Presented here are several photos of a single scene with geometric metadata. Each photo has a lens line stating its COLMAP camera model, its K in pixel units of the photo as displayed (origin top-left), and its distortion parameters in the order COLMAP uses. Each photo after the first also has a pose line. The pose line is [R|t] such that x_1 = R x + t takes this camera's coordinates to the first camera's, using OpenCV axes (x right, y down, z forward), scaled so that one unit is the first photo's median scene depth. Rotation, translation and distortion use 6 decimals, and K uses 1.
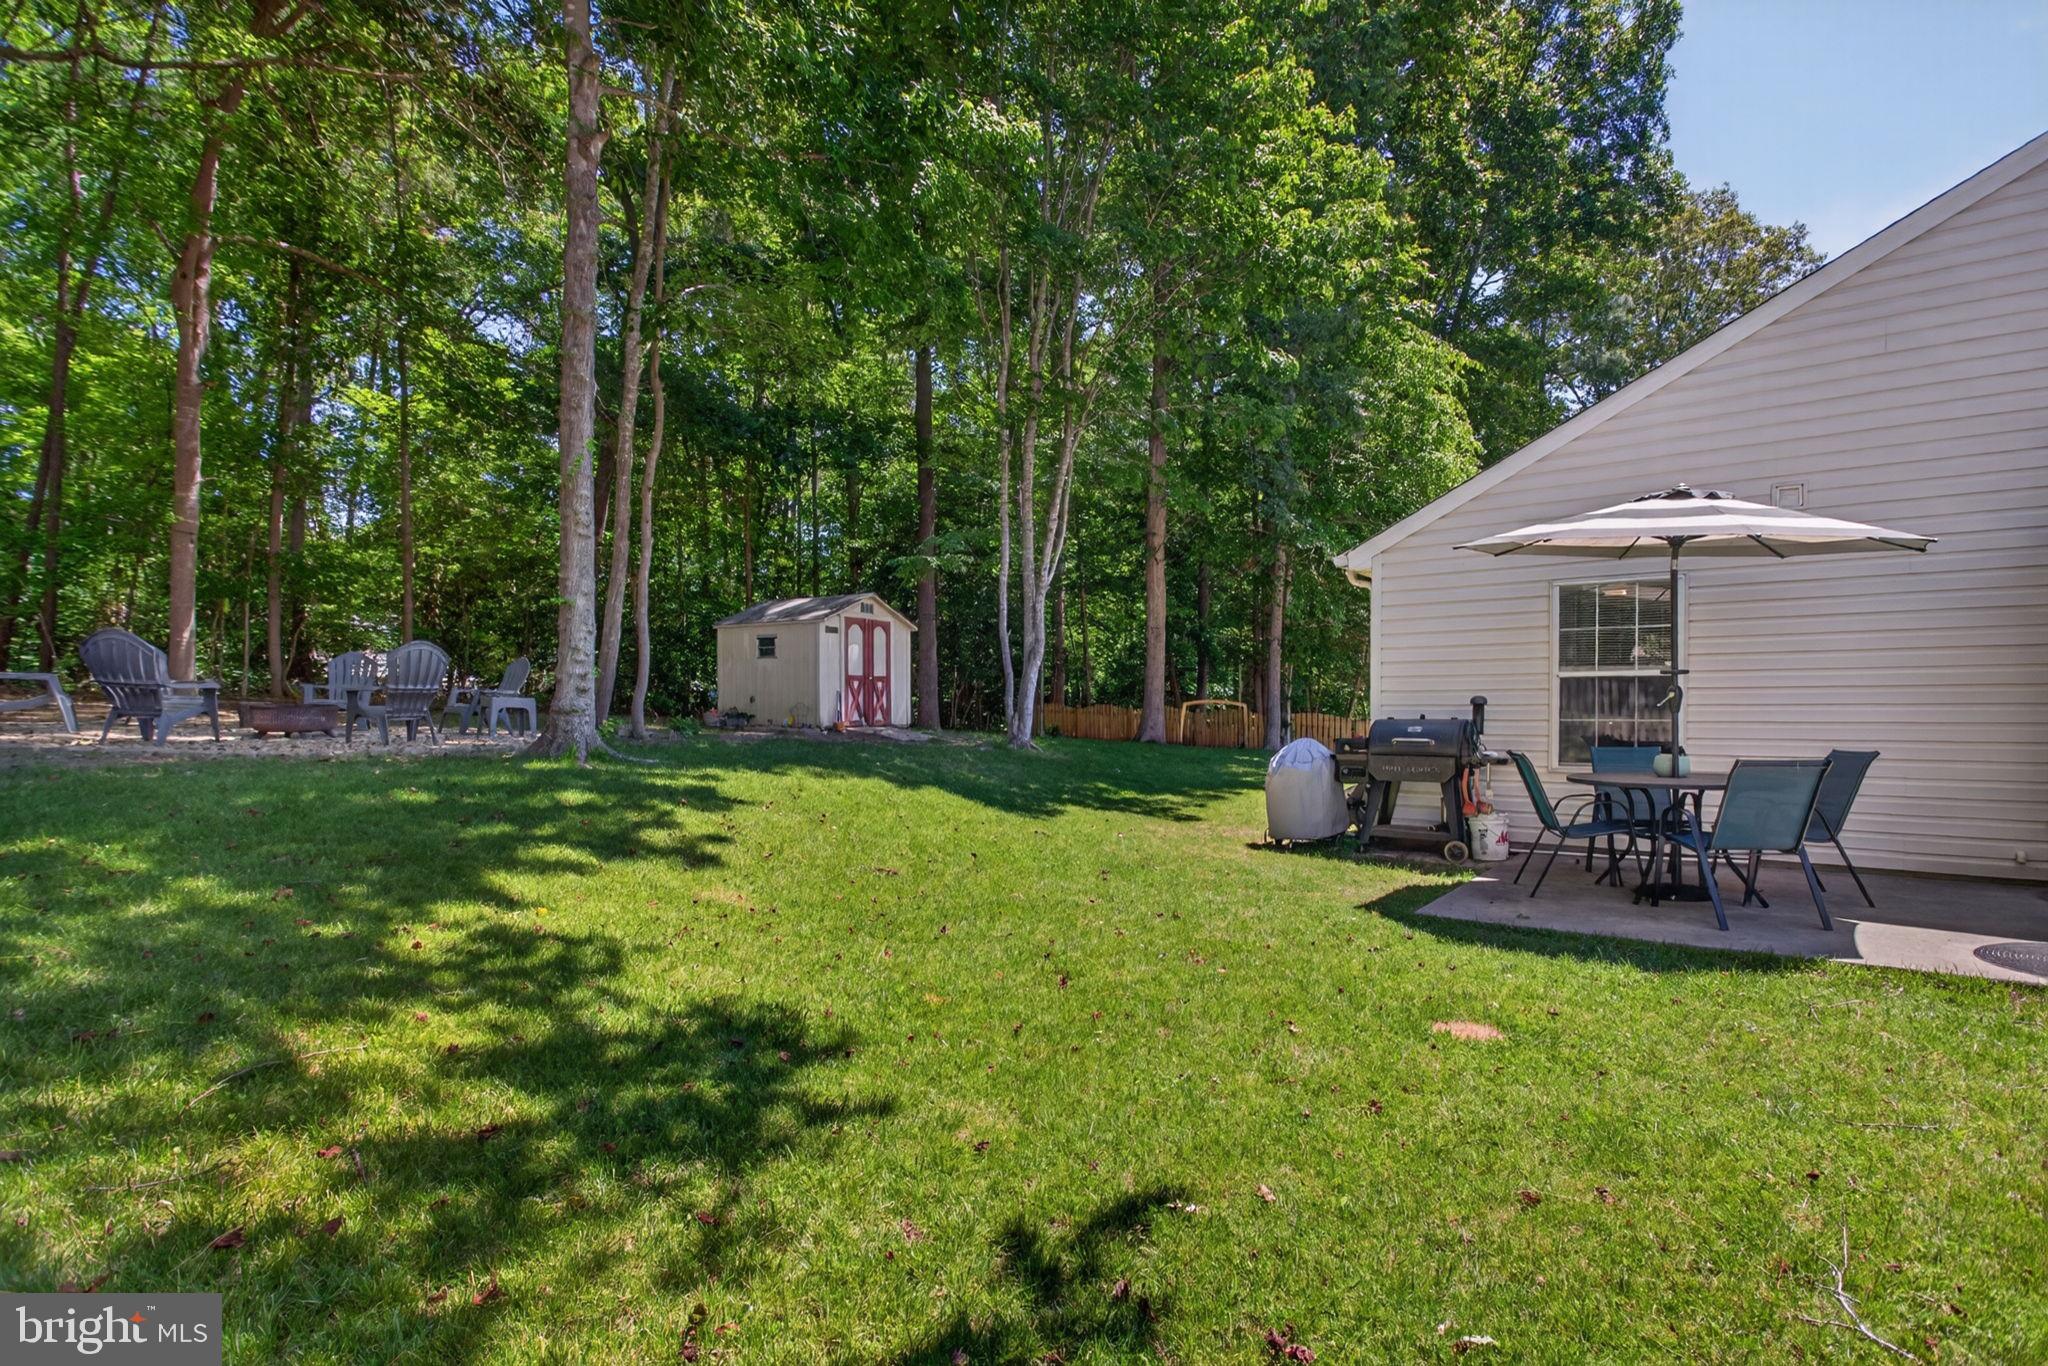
lens RADIAL K [[1013.4, 0, 1027.5], [0, 1013.4, 720.7], [0, 0, 1]] dist [0.000200, -0.000239]
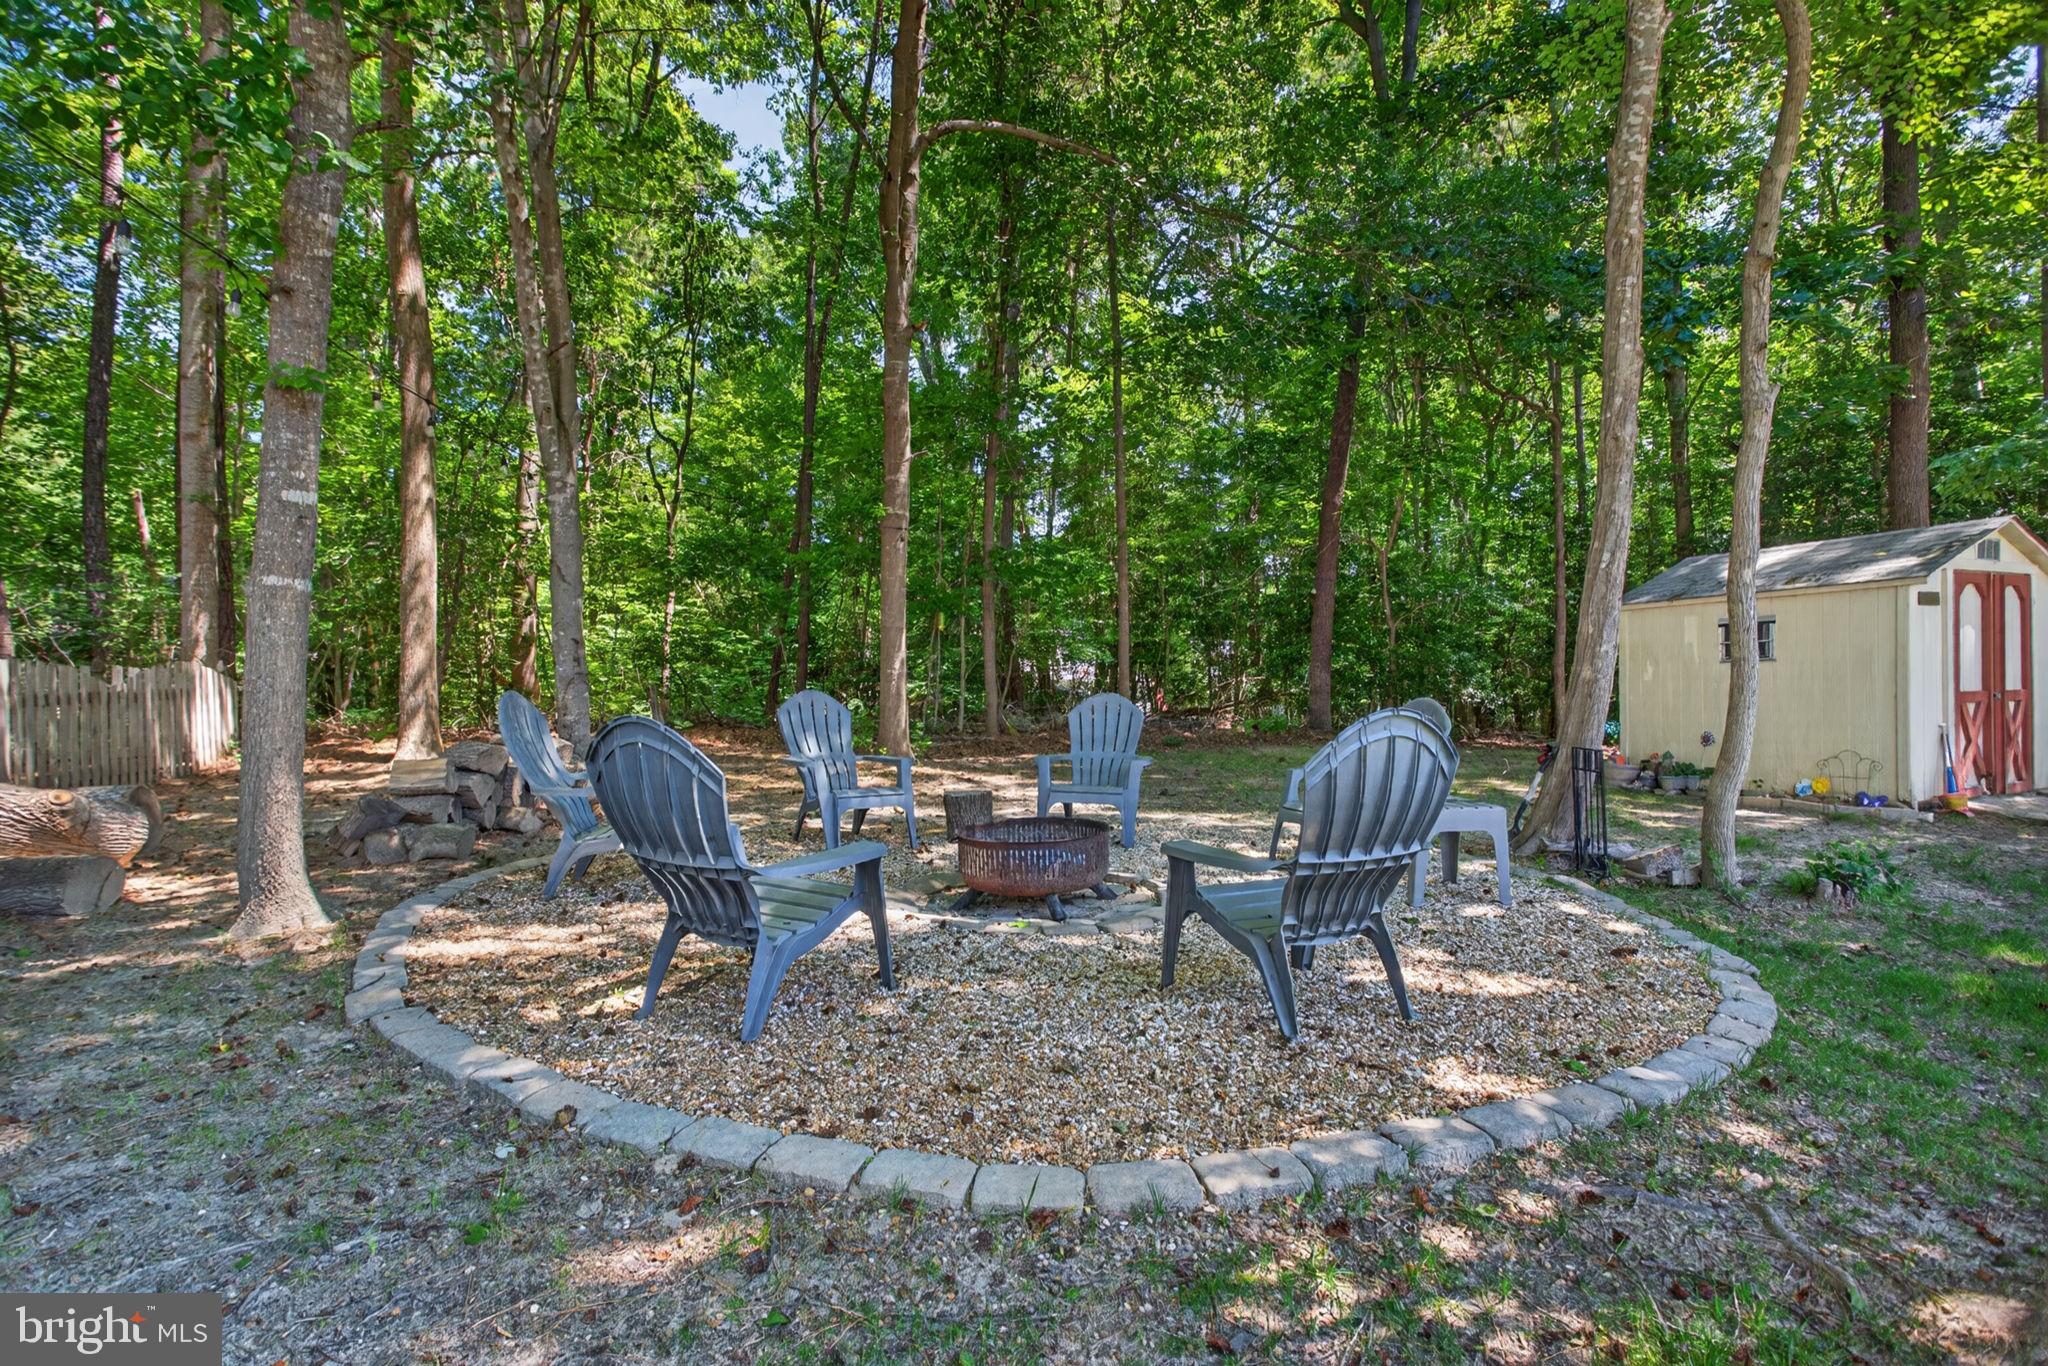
lens RADIAL K [[993.7, 0, 1026.8], [0, 993.7, 691.1], [0, 0, 1]] dist [0.001226, 0.000286]
pose [[0.828311, -0.016592, -0.560023, -0.276841], [0.008767, 0.999823, -0.016657, -0.040918], [0.560200, 0.008887, 0.828310, 0.363900]]
